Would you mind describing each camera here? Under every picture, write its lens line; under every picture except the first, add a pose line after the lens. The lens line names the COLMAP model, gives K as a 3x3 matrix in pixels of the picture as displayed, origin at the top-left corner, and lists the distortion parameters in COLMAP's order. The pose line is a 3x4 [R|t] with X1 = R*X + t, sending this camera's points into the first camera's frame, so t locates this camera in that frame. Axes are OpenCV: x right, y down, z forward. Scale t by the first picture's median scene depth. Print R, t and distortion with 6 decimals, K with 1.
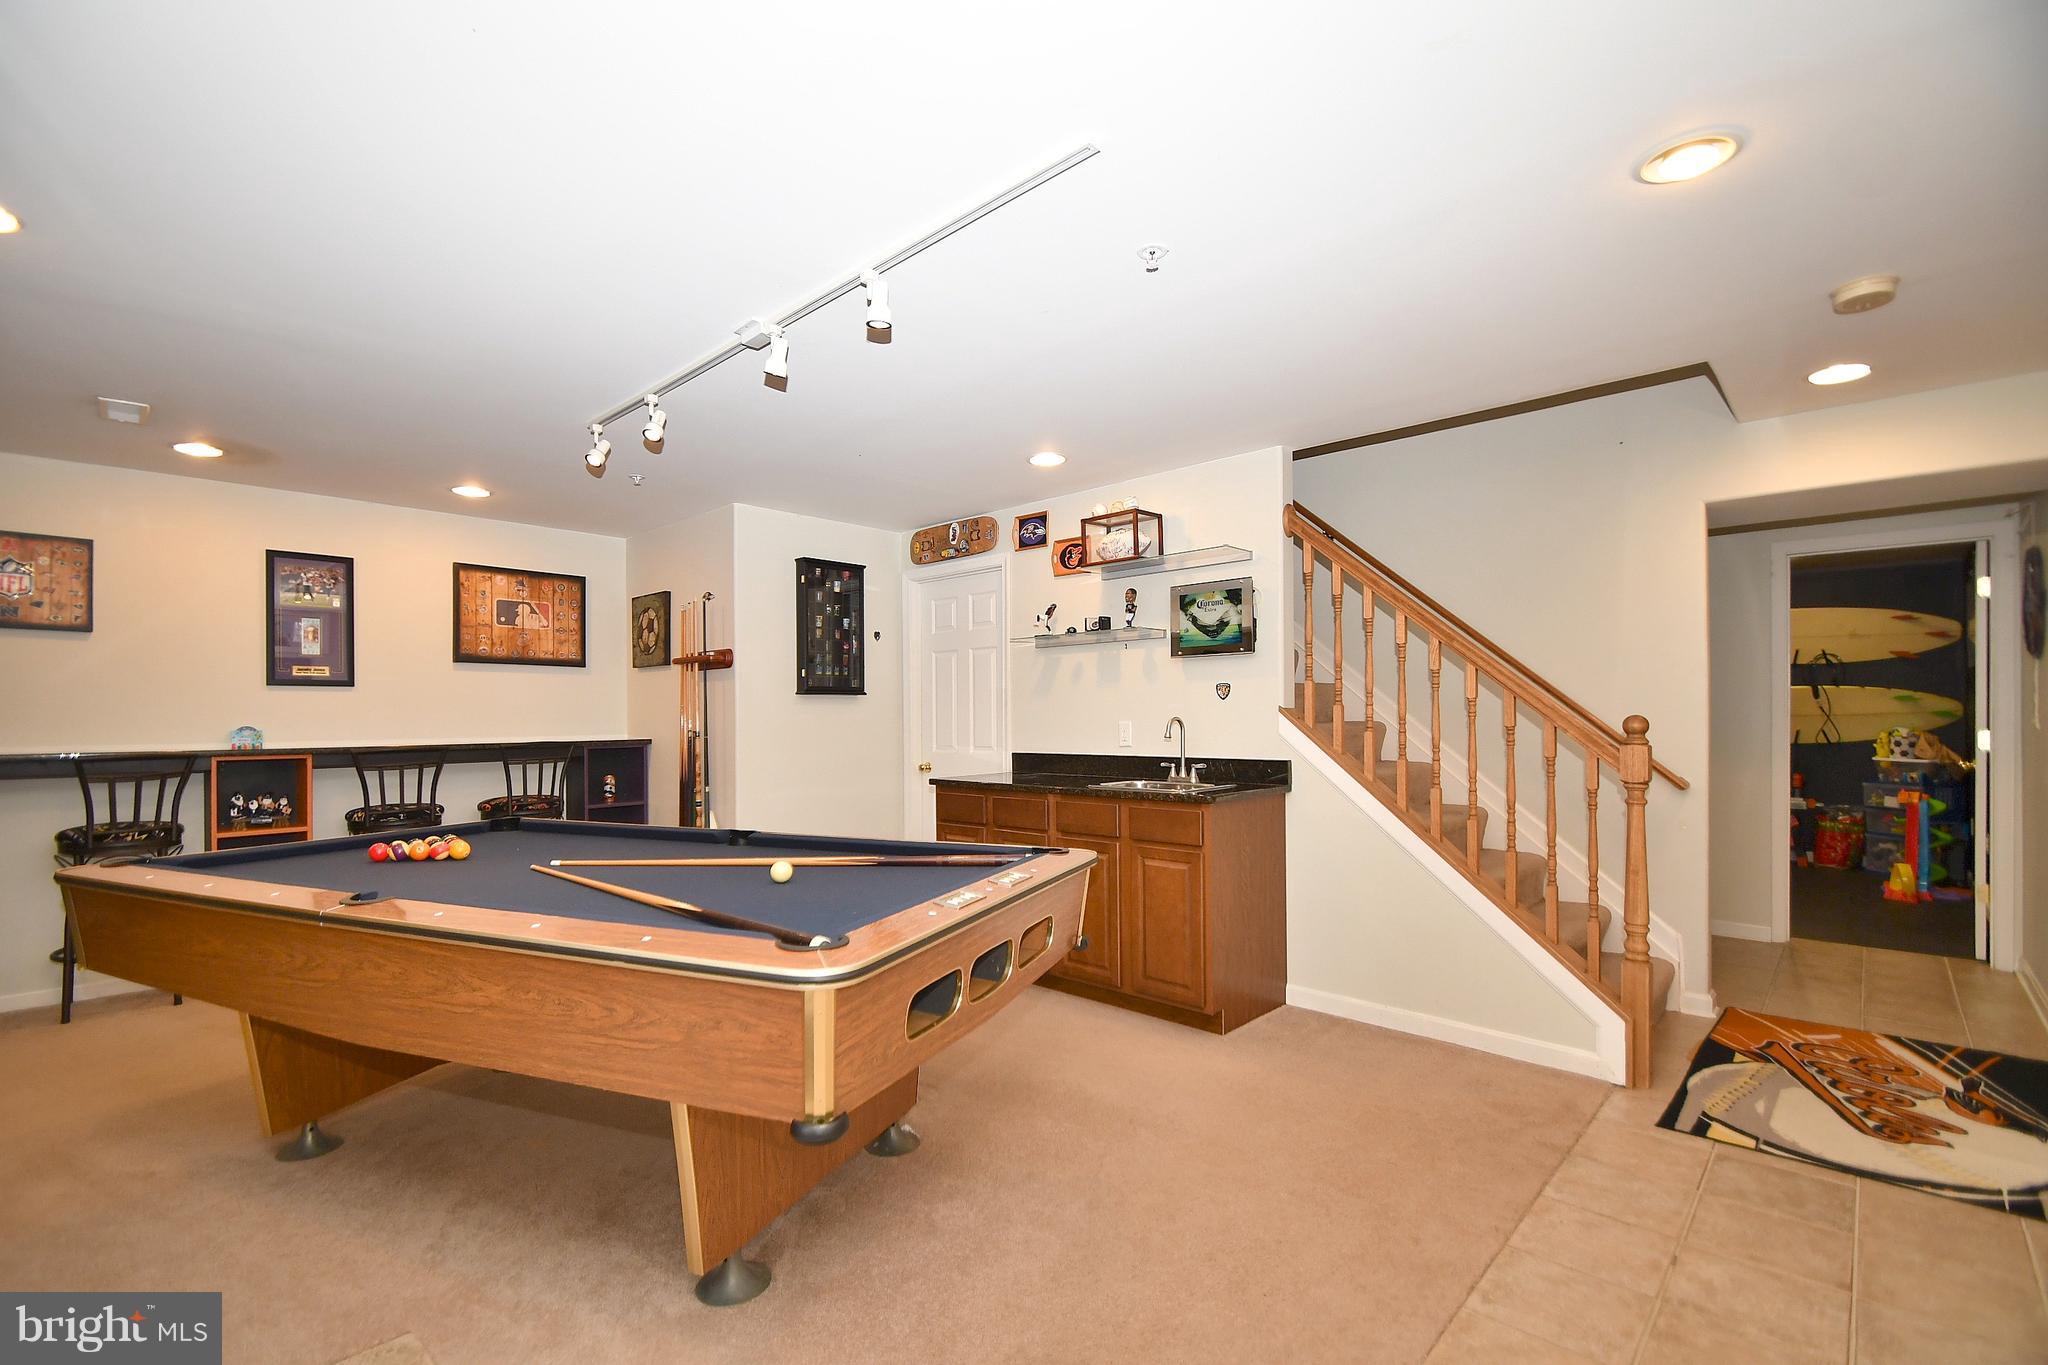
lens RADIAL K [[908.4, 0, 1024.4], [0, 908.4, 701.6], [0, 0, 1]] dist [-0.000233, -0.011635]
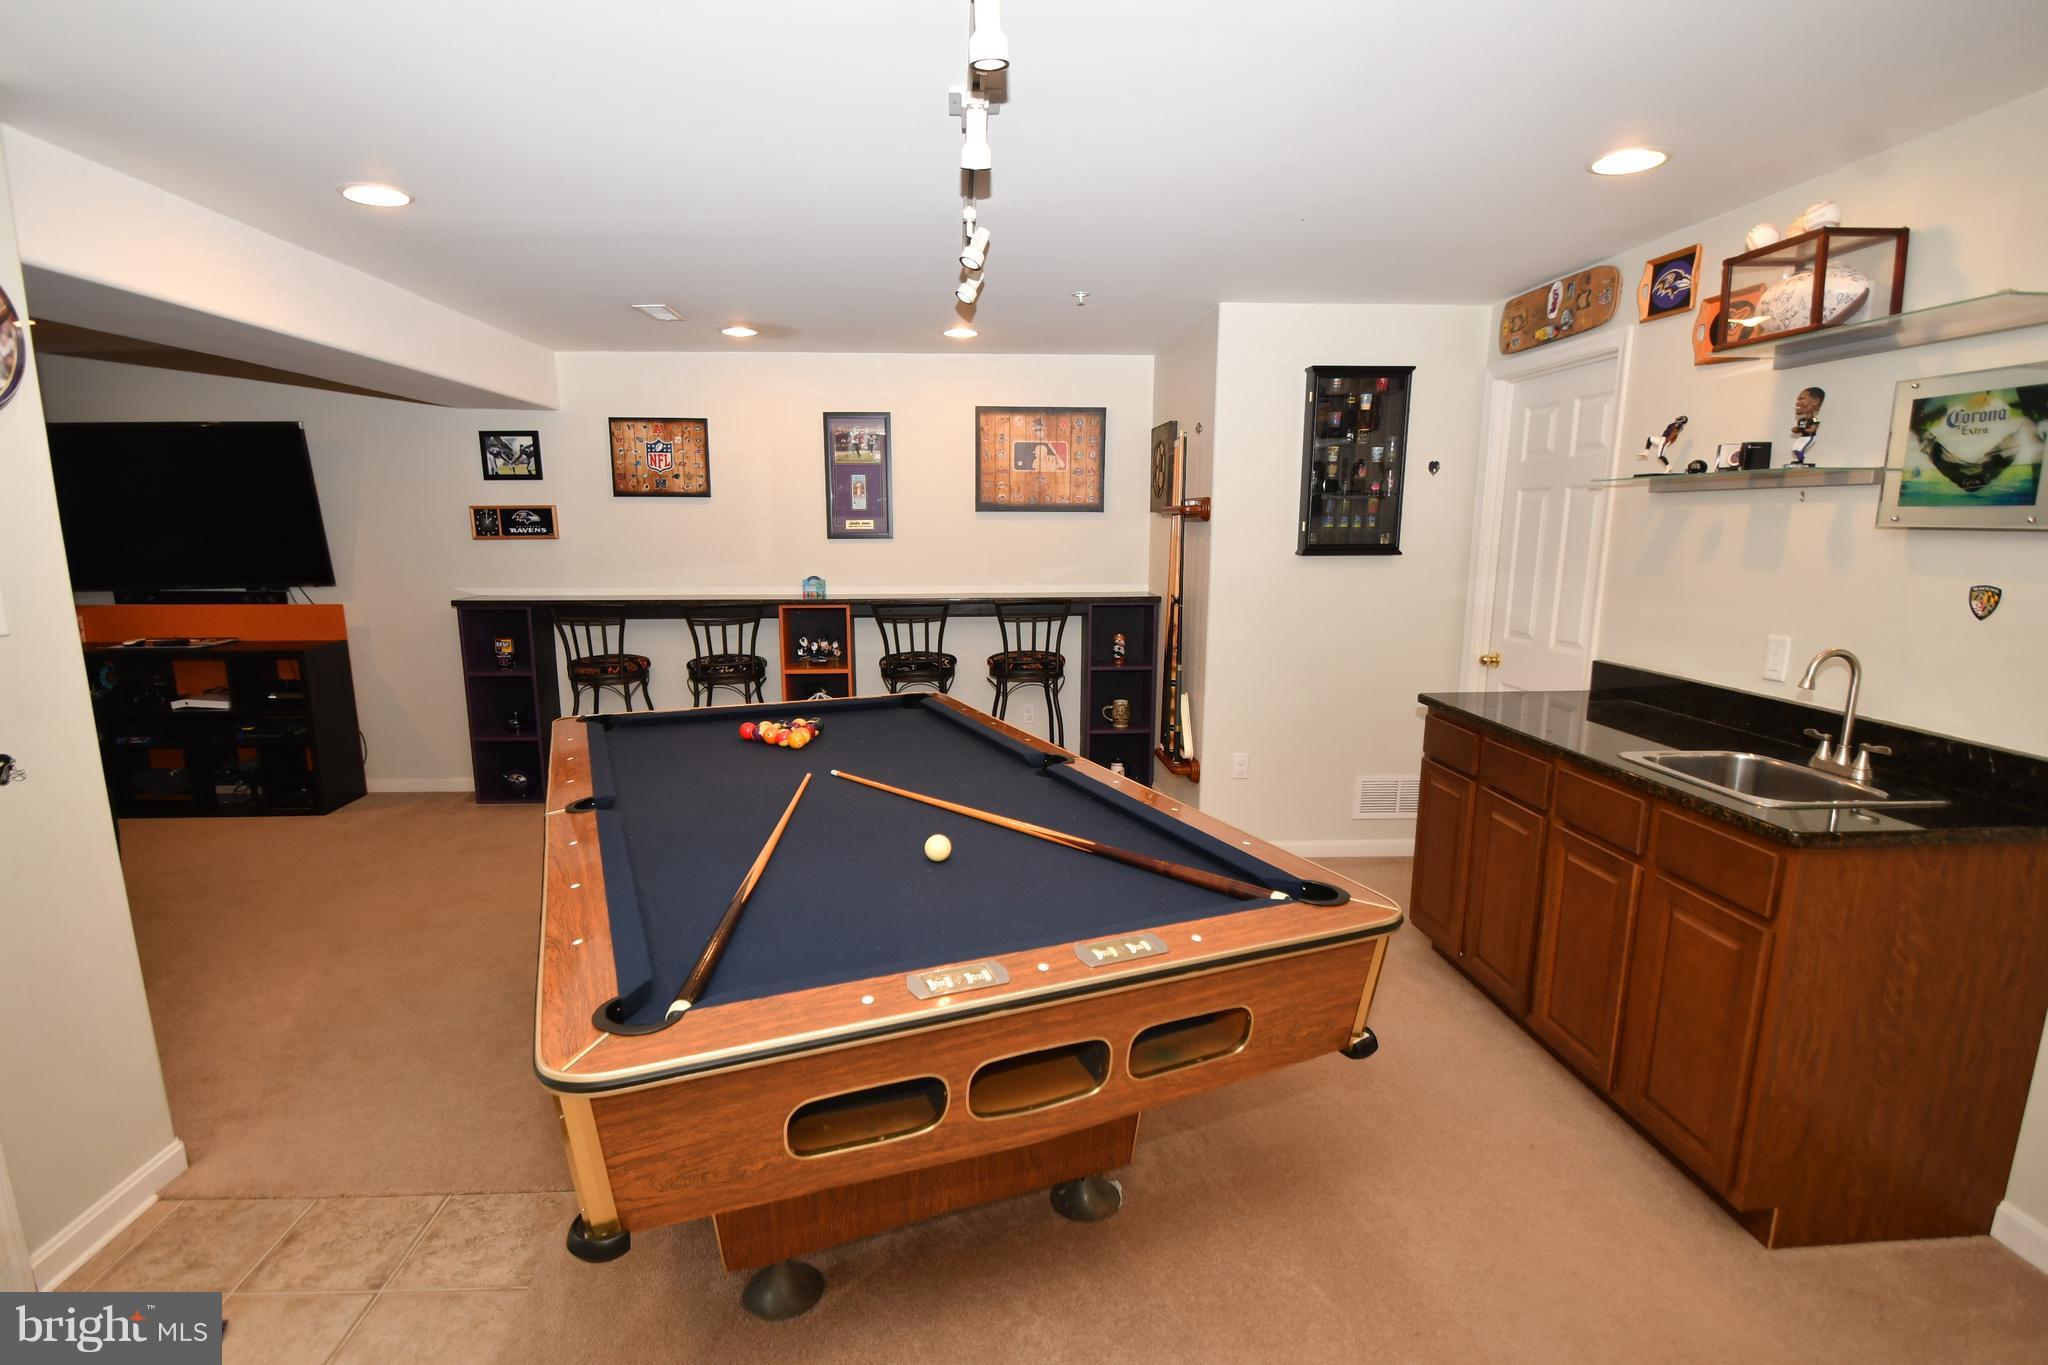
lens RADIAL K [[1025.4, 0, 985.9], [0, 1025.4, 718.0], [0, 0, 1]] dist [-0.010664, -0.007117]
pose [[0.709960, 0.140028, -0.690181, 0.195458], [0.008877, 0.978176, 0.207589, -0.059843], [0.704187, -0.153507, 0.693222, 0.218331]]
